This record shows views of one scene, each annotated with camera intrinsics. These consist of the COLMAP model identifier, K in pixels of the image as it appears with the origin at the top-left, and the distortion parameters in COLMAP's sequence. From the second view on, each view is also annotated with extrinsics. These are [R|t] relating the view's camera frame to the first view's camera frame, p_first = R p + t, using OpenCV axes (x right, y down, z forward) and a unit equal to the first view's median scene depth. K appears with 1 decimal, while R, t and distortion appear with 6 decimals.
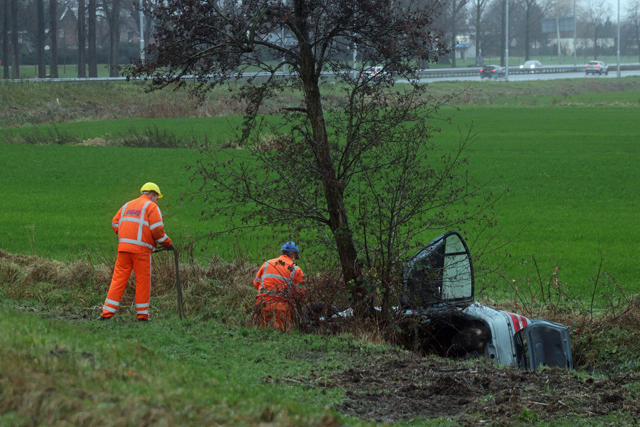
lens RADIAL K [[3044.5, 0, 348.7], [0, 3044.5, 230.2], [0, 0, 1]] dist [0.458541, 0.000000]
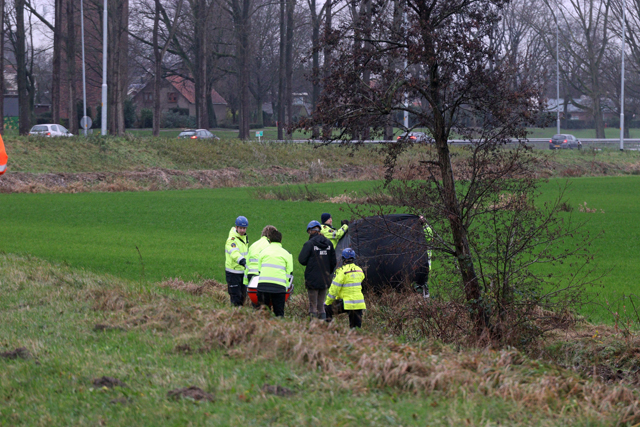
lens RADIAL K [[3103.0, 0, 319.4], [0, 3103.0, 213.6], [0, 0, 1]] dist [0.637993, 0.000000]
pose [[0.994554, 0.022525, -0.101763, 0.067407], [-0.025298, 0.999341, -0.026041, 0.015401], [0.101109, 0.028474, 0.994468, -0.263518]]
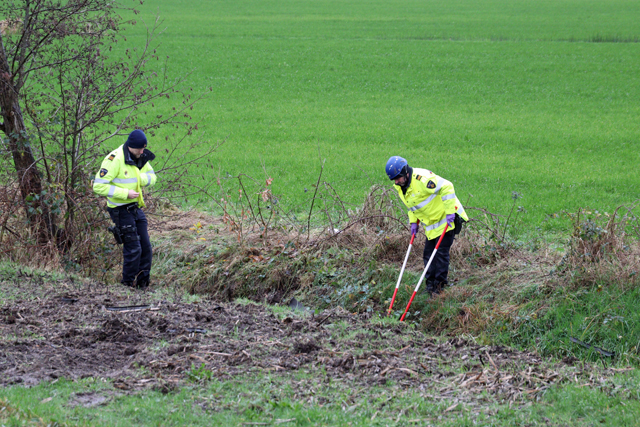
lens RADIAL K [[3044.5, 0, 318.3], [0, 3044.5, 212.5], [0, 0, 1]] dist [0.458541, 0.000000]
pose [[0.998038, 0.002916, 0.062542, 0.029002], [-0.005073, 0.999397, 0.034360, -0.008605], [-0.062404, -0.034610, 0.997451, 0.129867]]
